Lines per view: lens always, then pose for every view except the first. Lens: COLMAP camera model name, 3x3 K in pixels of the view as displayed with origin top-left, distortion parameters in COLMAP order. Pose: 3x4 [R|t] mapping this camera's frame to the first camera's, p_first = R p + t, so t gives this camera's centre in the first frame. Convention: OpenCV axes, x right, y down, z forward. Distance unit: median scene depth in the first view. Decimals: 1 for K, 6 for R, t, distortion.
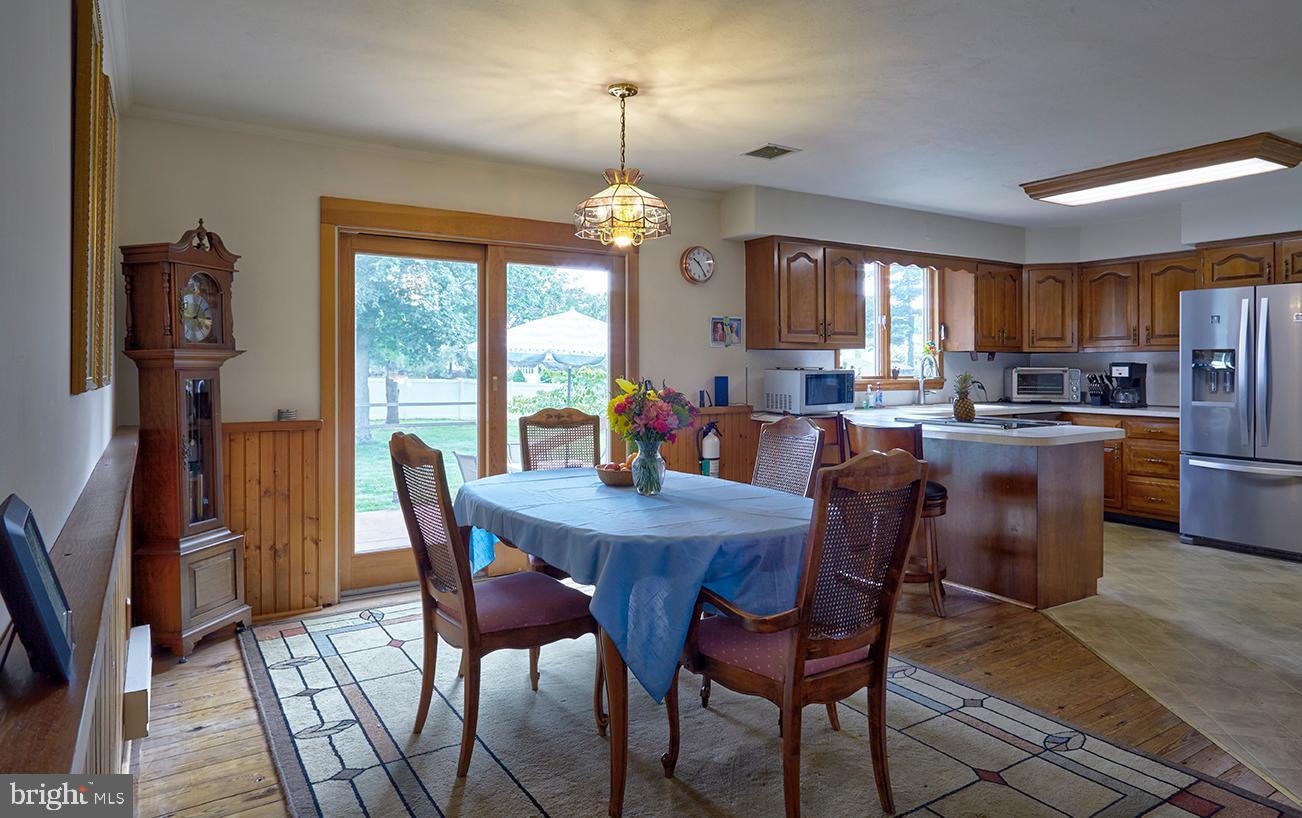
lens RADIAL K [[746.6, 0, 660.4], [0, 746.6, 380.3], [0, 0, 1]] dist [0.006044, -0.002873]
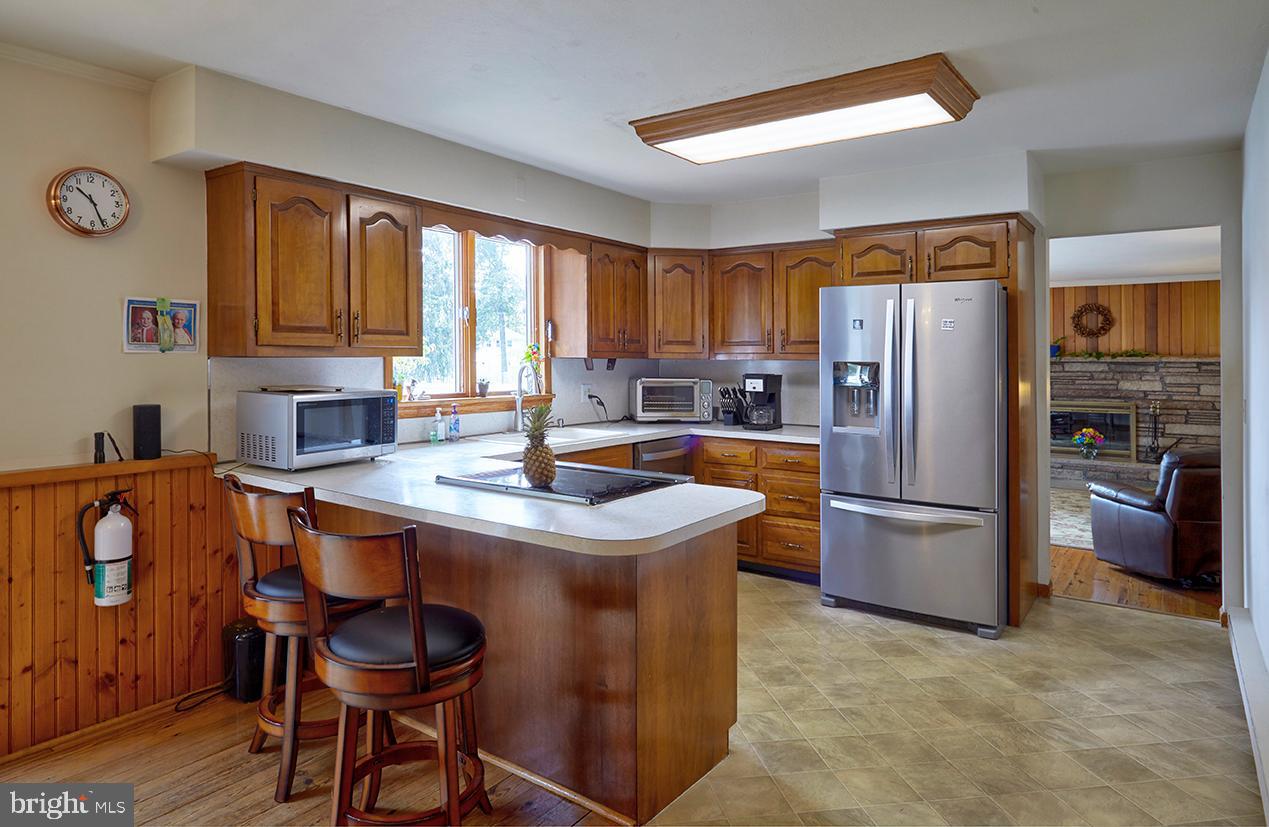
lens RADIAL K [[734.0, 0, 646.0], [0, 734.0, 358.9], [0, 0, 1]] dist [-0.001297, 0.002259]
pose [[0.916279, 0.003037, 0.400529, 0.200446], [0.003099, 0.999888, -0.014672, -0.030299], [-0.400528, 0.014685, 0.916167, 0.337705]]
